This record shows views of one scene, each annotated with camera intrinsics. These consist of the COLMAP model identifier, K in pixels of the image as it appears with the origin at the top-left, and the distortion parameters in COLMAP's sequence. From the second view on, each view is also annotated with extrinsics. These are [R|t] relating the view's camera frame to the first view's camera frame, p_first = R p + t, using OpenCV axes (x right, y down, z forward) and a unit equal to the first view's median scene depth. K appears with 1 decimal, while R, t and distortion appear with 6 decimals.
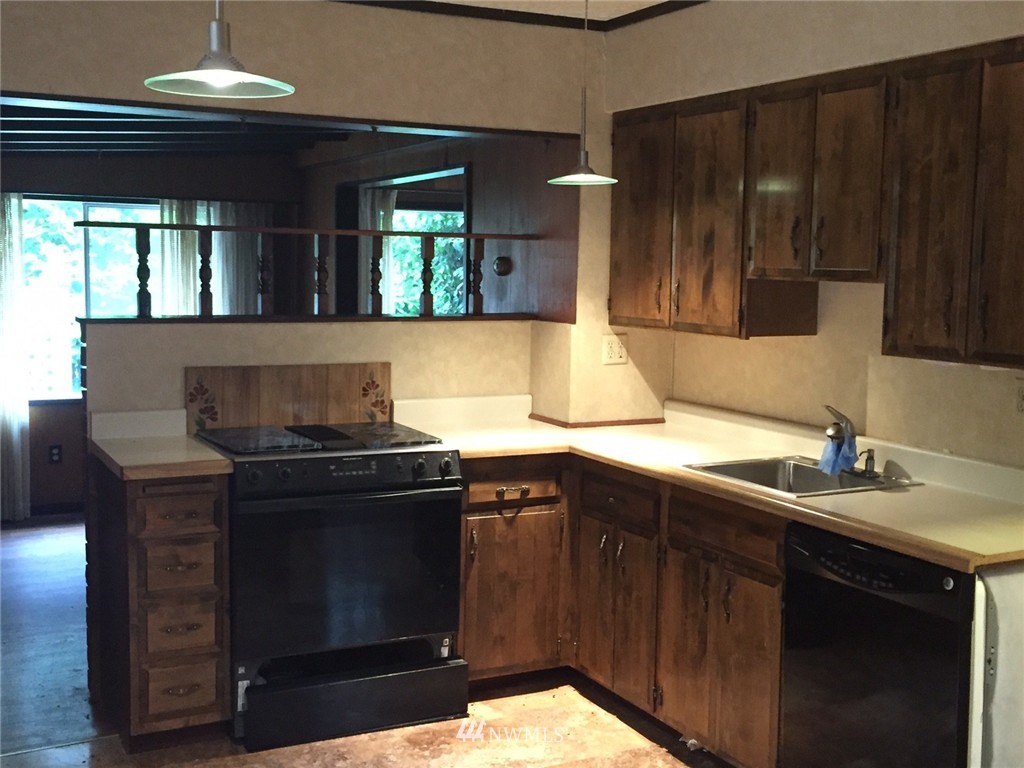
lens RADIAL K [[1179.7, 0, 512.0], [0, 1179.7, 384.0], [0, 0, 1]] dist [-0.000068, -0.730126]
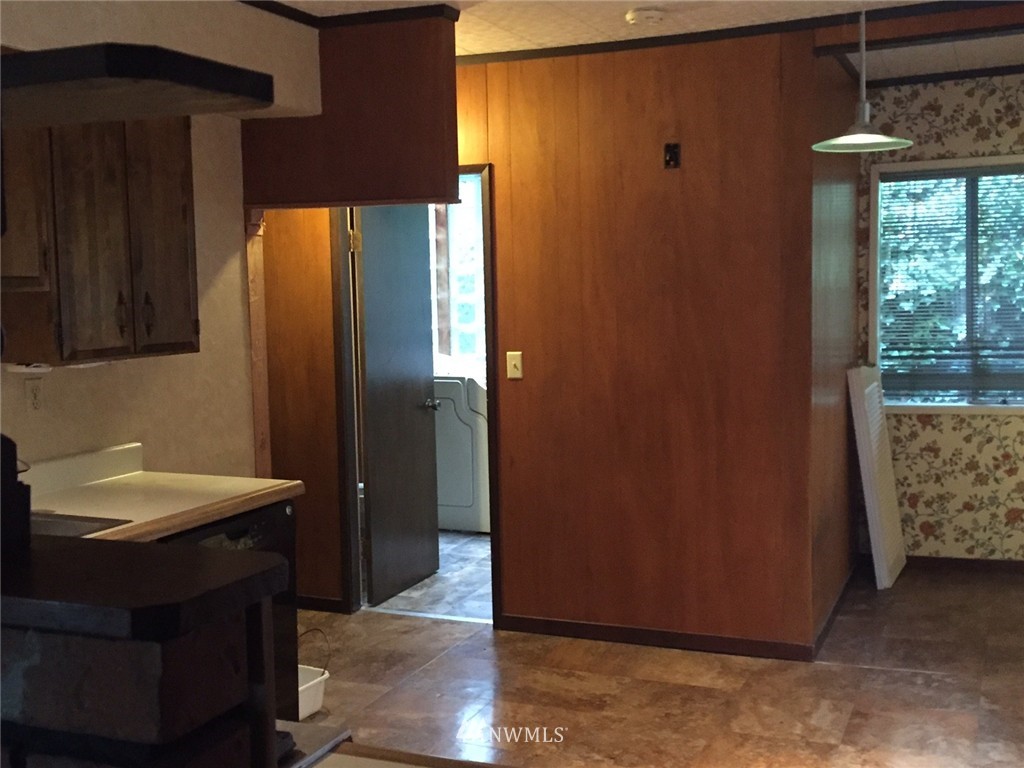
lens RADIAL K [[1216.5, 0, 512.0], [0, 1216.5, 384.0], [0, 0, 1]] dist [0.106667, -0.162308]
pose [[-0.628777, -0.075479, 0.773914, -0.751919], [0.090395, 0.981434, 0.169161, -0.159527], [-0.772314, 0.176323, -0.610280, 1.437291]]
